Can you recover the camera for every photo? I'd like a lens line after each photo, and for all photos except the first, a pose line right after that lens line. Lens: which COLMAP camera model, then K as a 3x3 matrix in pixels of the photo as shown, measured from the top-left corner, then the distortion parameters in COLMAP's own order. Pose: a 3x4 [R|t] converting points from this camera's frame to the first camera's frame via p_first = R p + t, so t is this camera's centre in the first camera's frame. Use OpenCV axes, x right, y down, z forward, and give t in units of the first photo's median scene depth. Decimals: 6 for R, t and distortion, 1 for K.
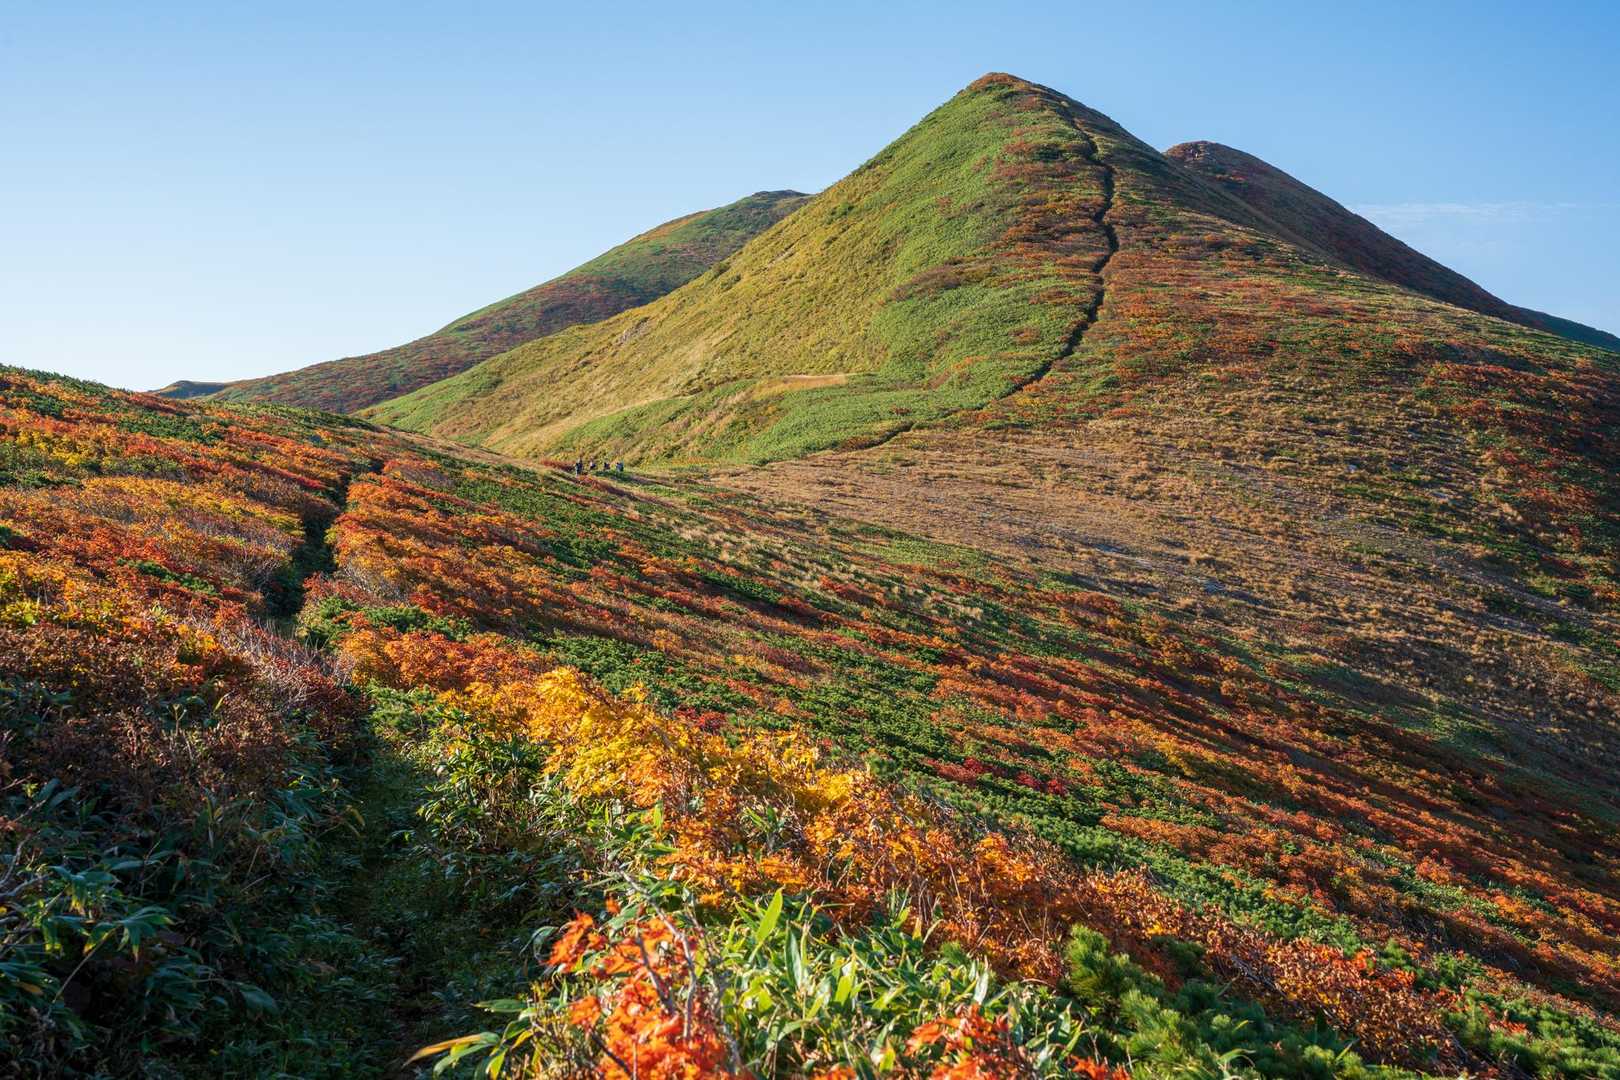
lens RADIAL K [[2127.4, 0, 805.7], [0, 2127.4, 535.4], [0, 0, 1]] dist [-0.010544, 0.000000]
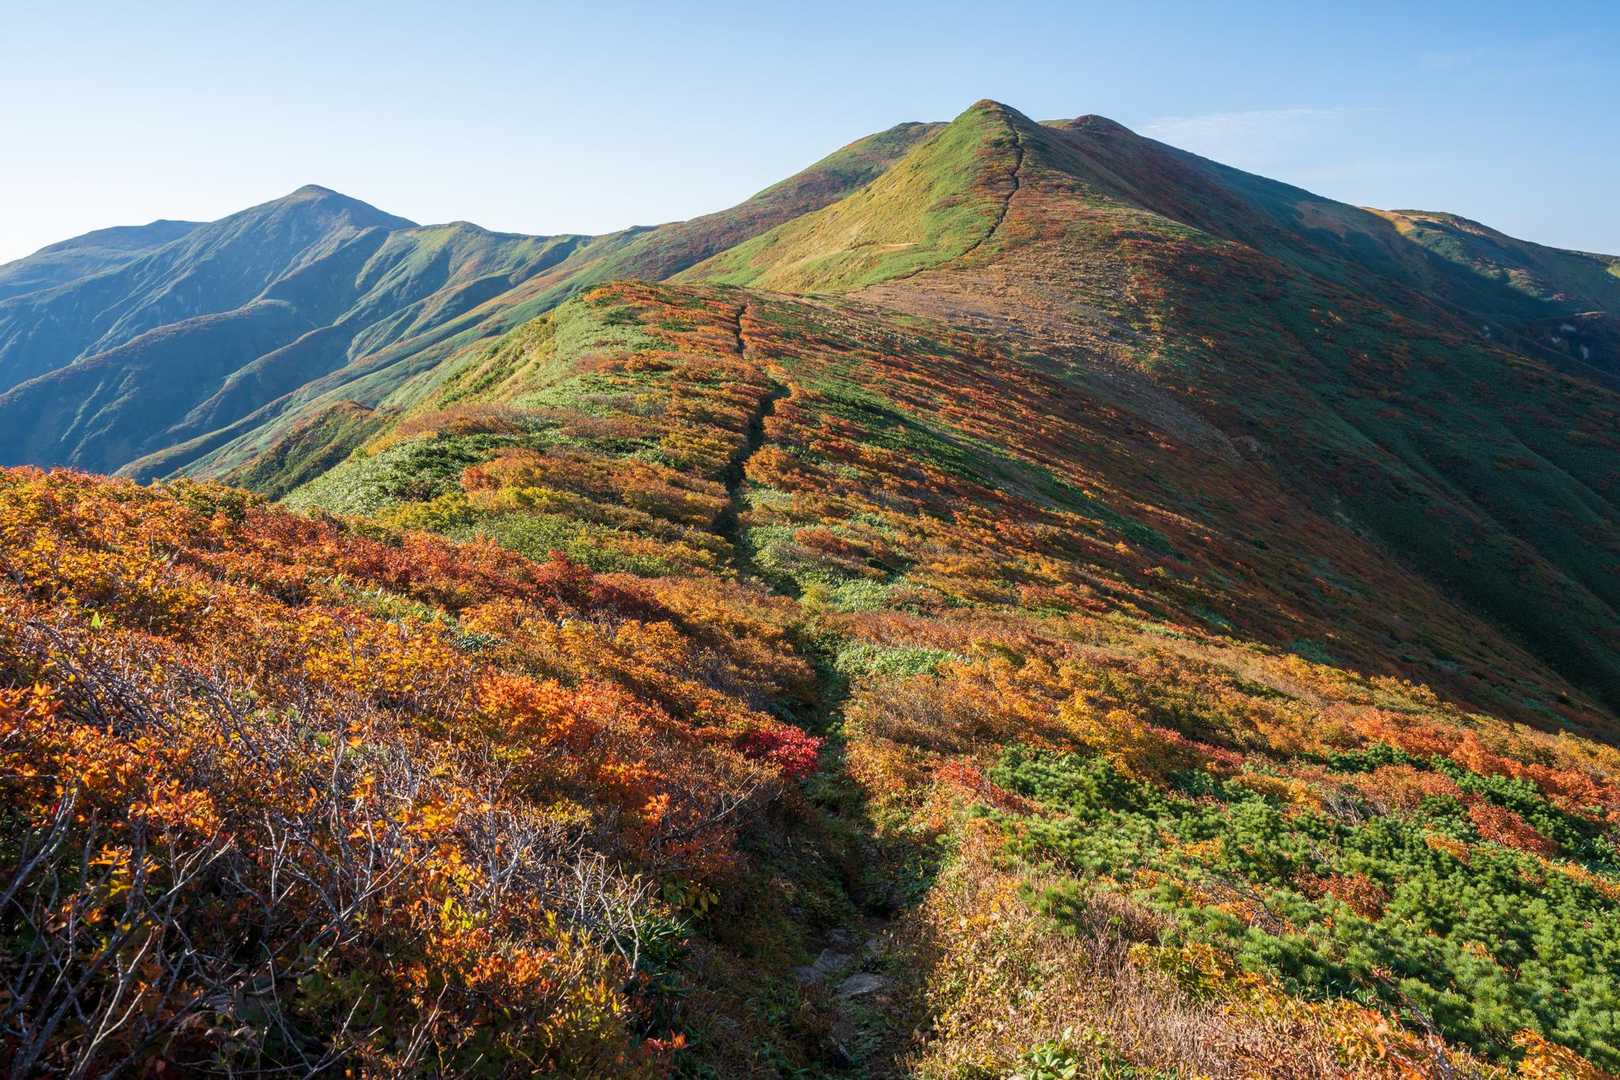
lens RADIAL K [[2127.4, 0, 812.1], [0, 2127.4, 537.7], [0, 0, 1]] dist [-0.010544, 0.000000]
pose [[0.990668, 0.001516, -0.136289, 0.271873], [0.019433, 0.988150, 0.152254, -0.124733], [0.134905, -0.153482, 0.978899, -1.708258]]
